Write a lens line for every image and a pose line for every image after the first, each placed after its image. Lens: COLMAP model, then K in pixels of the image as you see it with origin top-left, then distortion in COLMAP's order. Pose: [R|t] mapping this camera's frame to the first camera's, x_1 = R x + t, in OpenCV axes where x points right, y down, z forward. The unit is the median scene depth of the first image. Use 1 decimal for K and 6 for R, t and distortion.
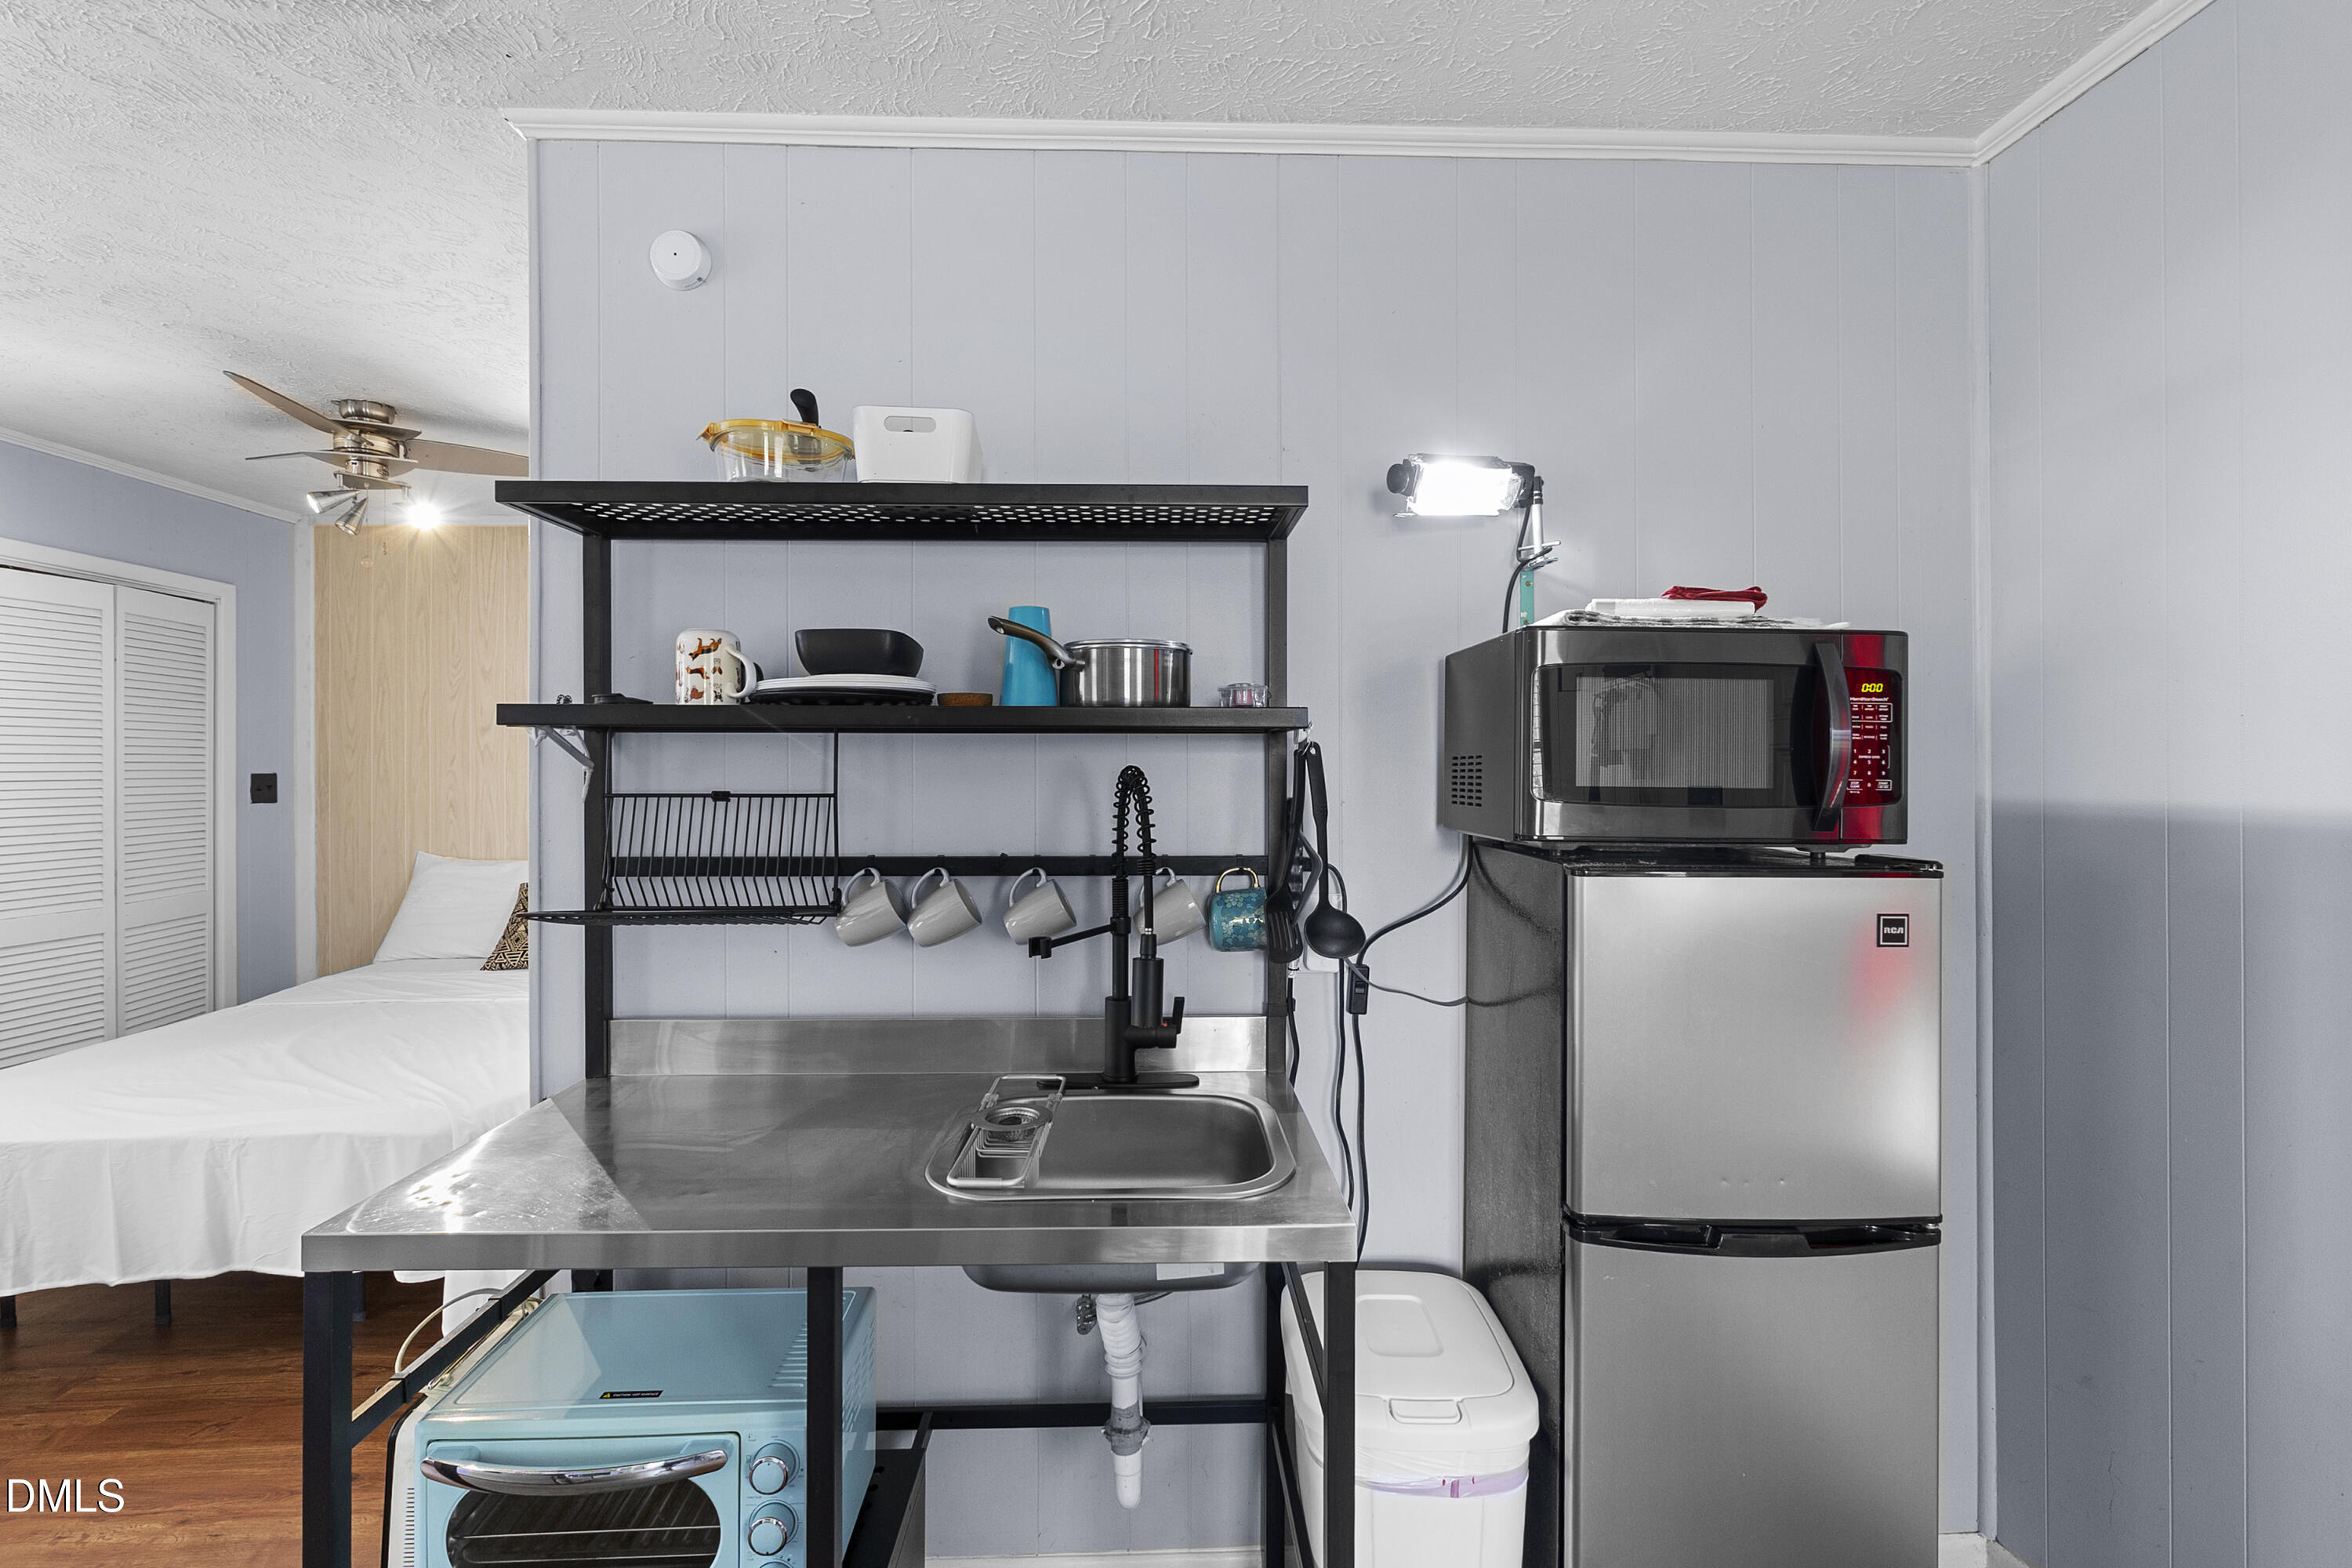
lens RADIAL K [[1026.8, 0, 1181.2], [0, 1026.8, 772.8], [0, 0, 1]] dist [0.000789, -0.000762]
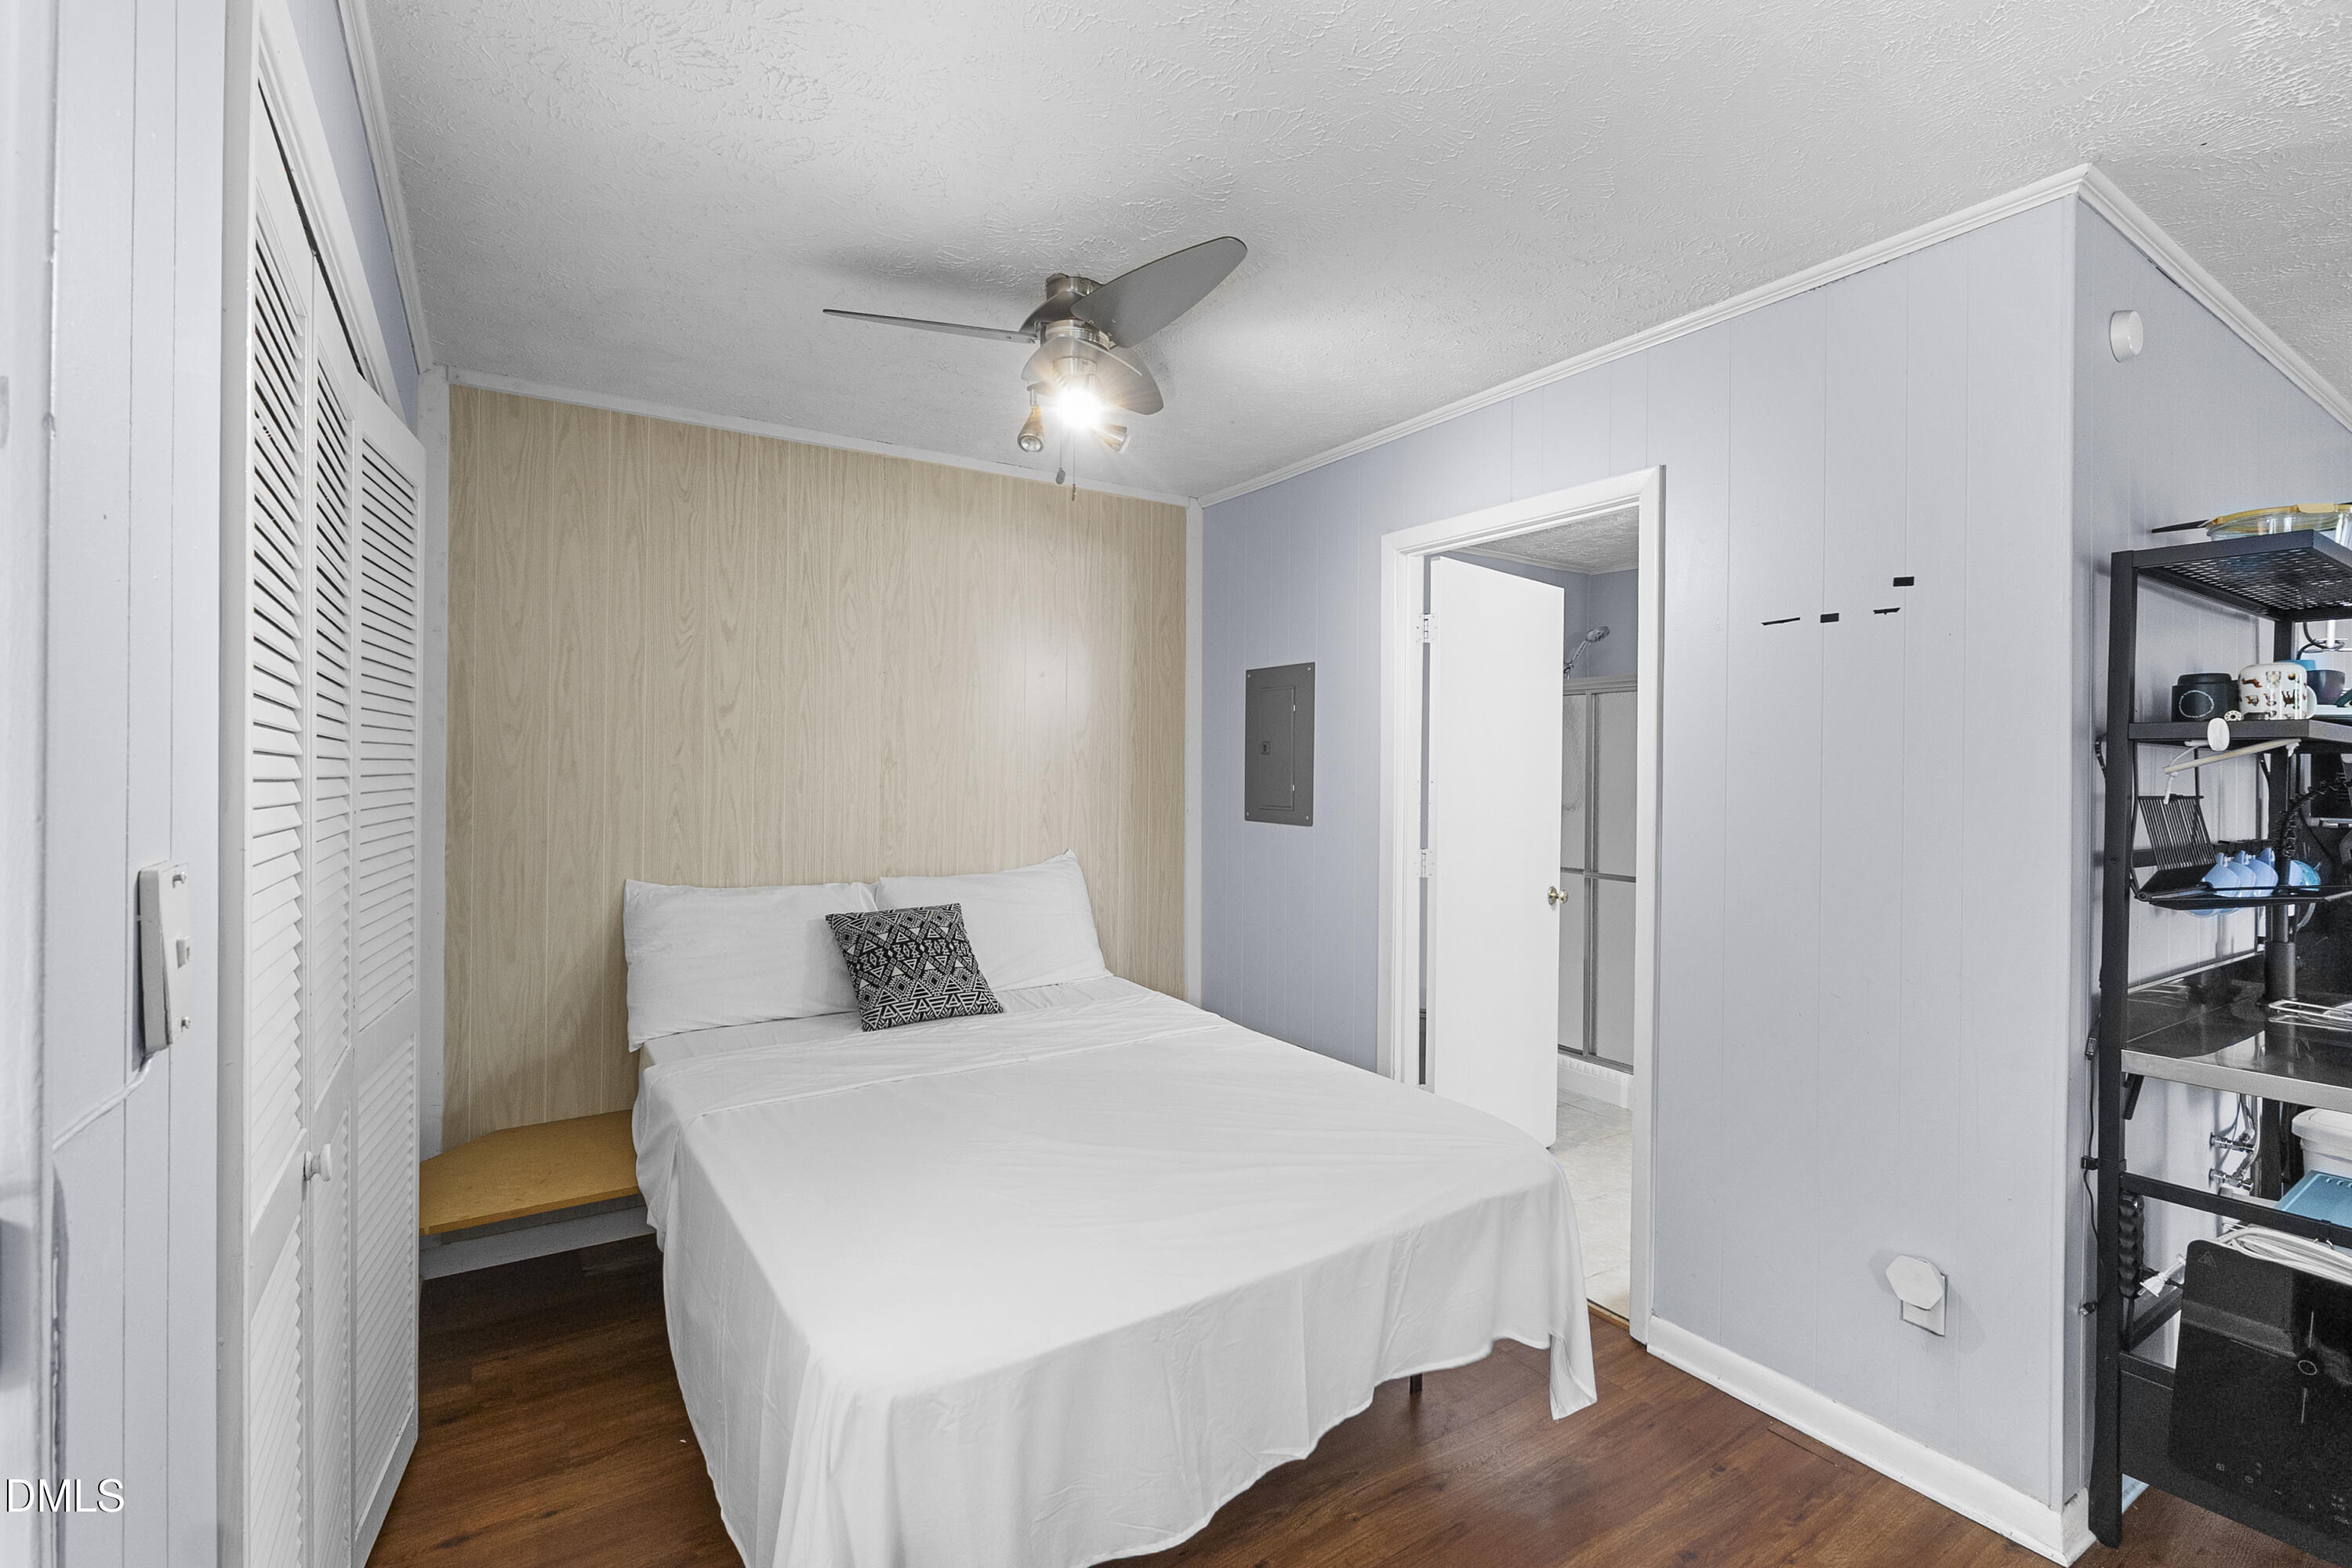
lens RADIAL K [[1026.8, 0, 1181.2], [0, 1026.8, 772.8], [0, 0, 1]] dist [0.000789, -0.000762]
pose [[0.862447, 0.008039, 0.506084, -0.770900], [-0.007748, 0.999966, -0.002682, 0.003074], [-0.506088, -0.001608, 0.862480, 0.207486]]
